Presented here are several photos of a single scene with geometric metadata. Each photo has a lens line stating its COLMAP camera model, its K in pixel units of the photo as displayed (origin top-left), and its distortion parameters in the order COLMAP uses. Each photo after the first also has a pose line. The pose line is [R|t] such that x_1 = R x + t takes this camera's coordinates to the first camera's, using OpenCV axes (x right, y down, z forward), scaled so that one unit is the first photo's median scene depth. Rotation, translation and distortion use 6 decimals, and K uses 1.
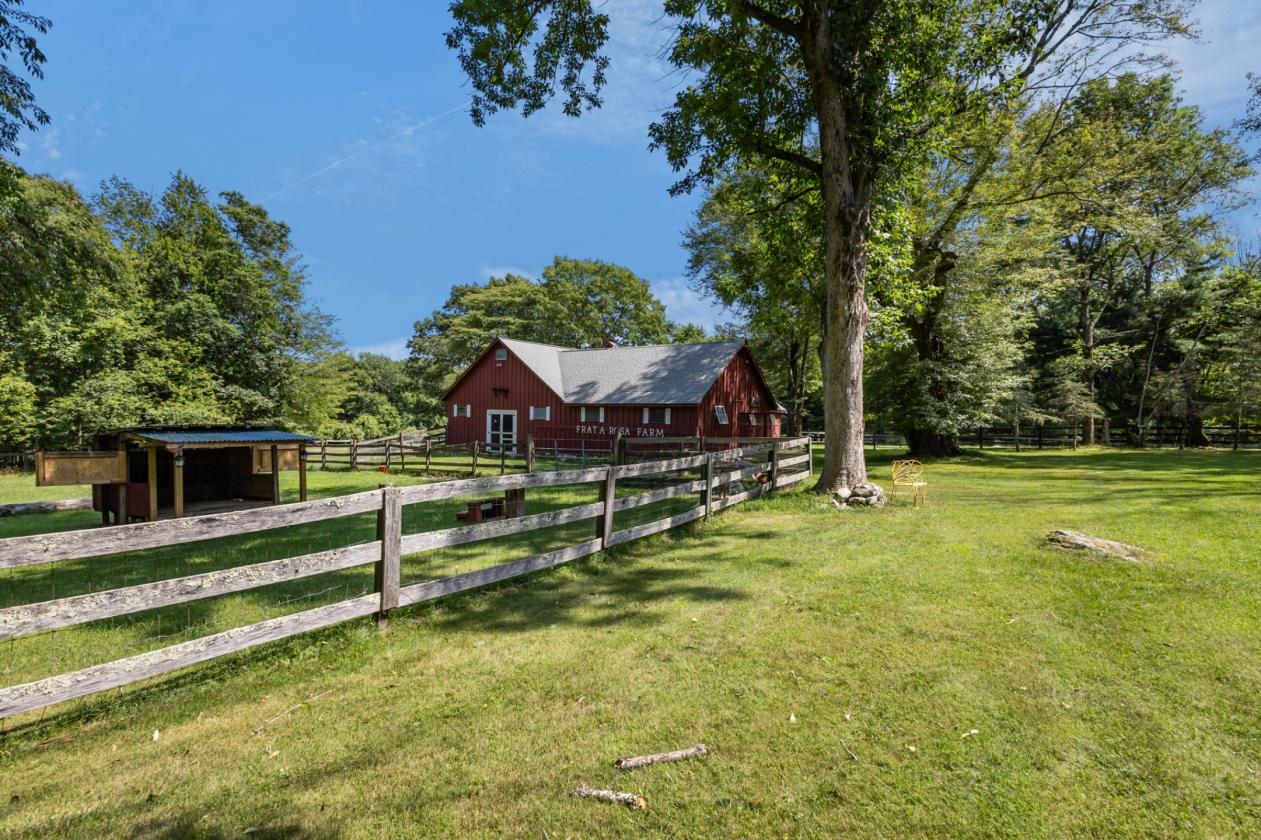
lens RADIAL K [[549.4, 0, 630.0], [0, 549.4, 397.6], [0, 0, 1]] dist [-0.001353, 0.000199]
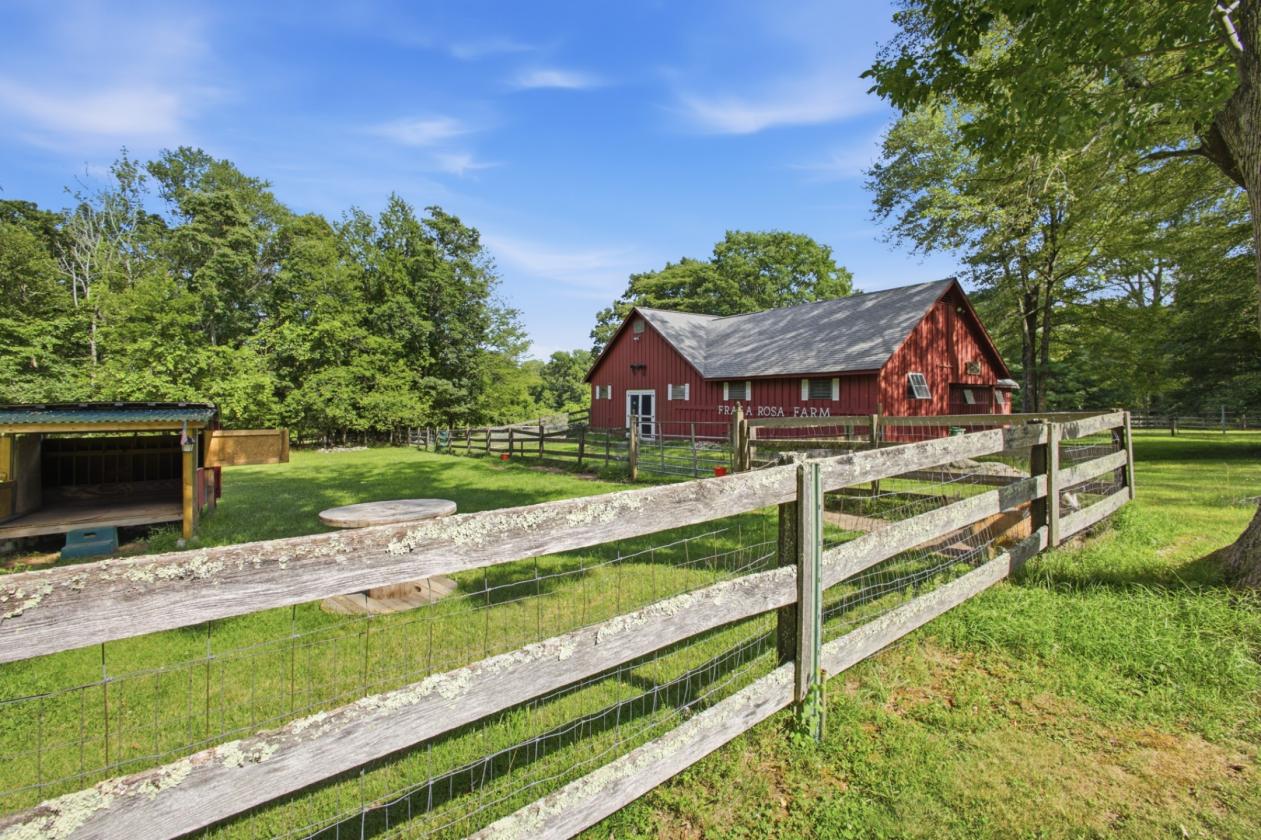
lens RADIAL K [[549.4, 0, 630.0], [0, 549.4, 397.6], [0, 0, 1]] dist [-0.001353, 0.000199]
pose [[0.945979, -0.021887, -0.323488, 0.021393], [0.031214, 0.999232, 0.023672, 0.008402], [0.322722, -0.032490, 0.945936, 0.102059]]
